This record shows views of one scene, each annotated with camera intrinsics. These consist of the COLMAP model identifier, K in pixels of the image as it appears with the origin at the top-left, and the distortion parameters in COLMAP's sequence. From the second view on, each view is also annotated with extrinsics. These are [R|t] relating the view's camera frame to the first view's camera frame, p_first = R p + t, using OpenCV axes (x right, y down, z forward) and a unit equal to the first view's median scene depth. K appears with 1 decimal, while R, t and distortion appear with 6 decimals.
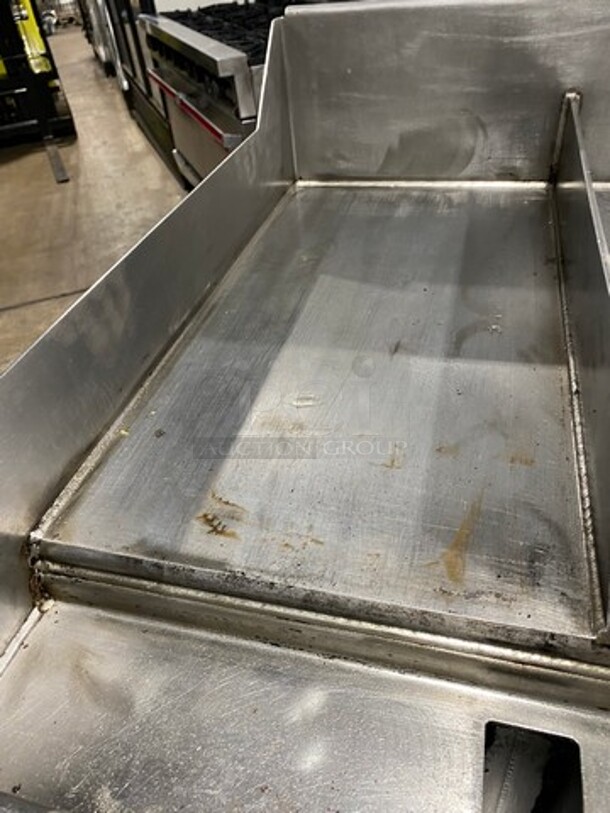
lens RADIAL K [[606.9, 0, 305.0], [0, 606.9, 406.5], [0, 0, 1]] dist [-0.000798, -0.006685]
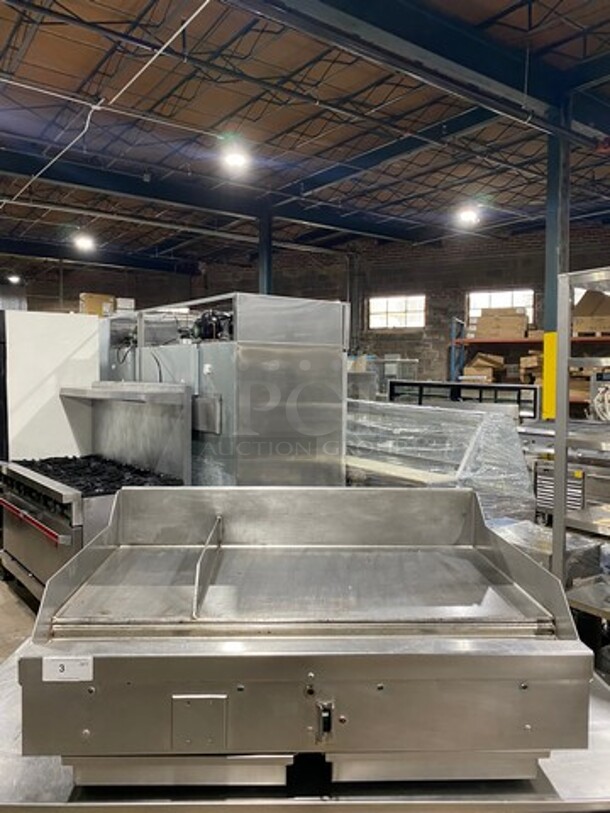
lens RADIAL K [[606.9, 0, 305.0], [0, 606.9, 406.5], [0, 0, 1]] dist [-0.000798, -0.006685]
pose [[0.948252, 0.079317, 0.307452, -0.043431], [0.123875, 0.799153, -0.588226, 0.305707], [-0.292357, 0.595872, 0.747973, -0.596181]]
